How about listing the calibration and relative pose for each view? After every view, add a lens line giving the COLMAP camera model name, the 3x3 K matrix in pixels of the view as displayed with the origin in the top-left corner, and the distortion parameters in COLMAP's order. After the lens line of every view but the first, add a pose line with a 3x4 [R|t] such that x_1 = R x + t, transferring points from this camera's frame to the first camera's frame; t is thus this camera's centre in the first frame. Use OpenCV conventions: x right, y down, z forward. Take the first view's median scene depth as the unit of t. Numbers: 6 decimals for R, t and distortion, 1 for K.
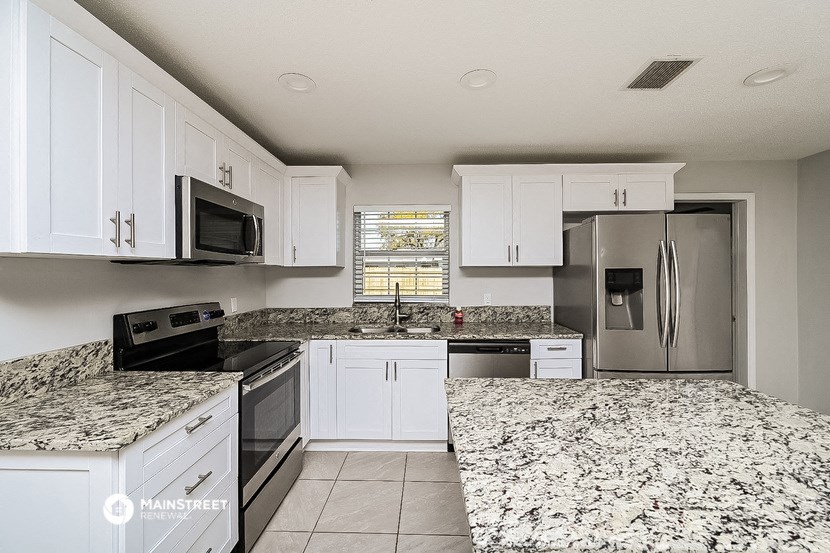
lens RADIAL K [[348.5, 0, 415.0], [0, 348.5, 276.5], [0, 0, 1]] dist [-0.001602, -0.000155]
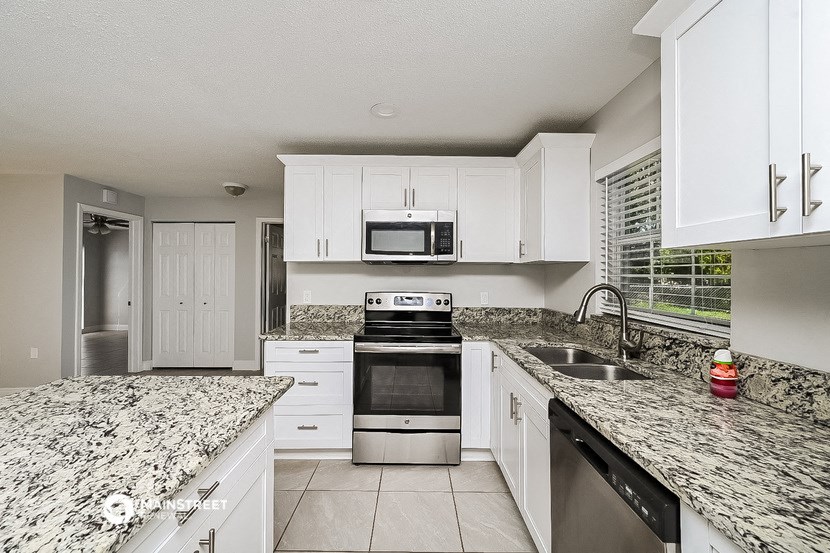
lens RADIAL K [[332.1, 0, 415.3], [0, 332.1, 272.3], [0, 0, 1]] dist [-0.000741, 0.000345]
pose [[0.025243, -0.004913, -0.999669, 1.221019], [-0.014882, 0.999875, -0.005289, 0.007123], [0.999571, 0.015010, 0.025166, 1.587404]]
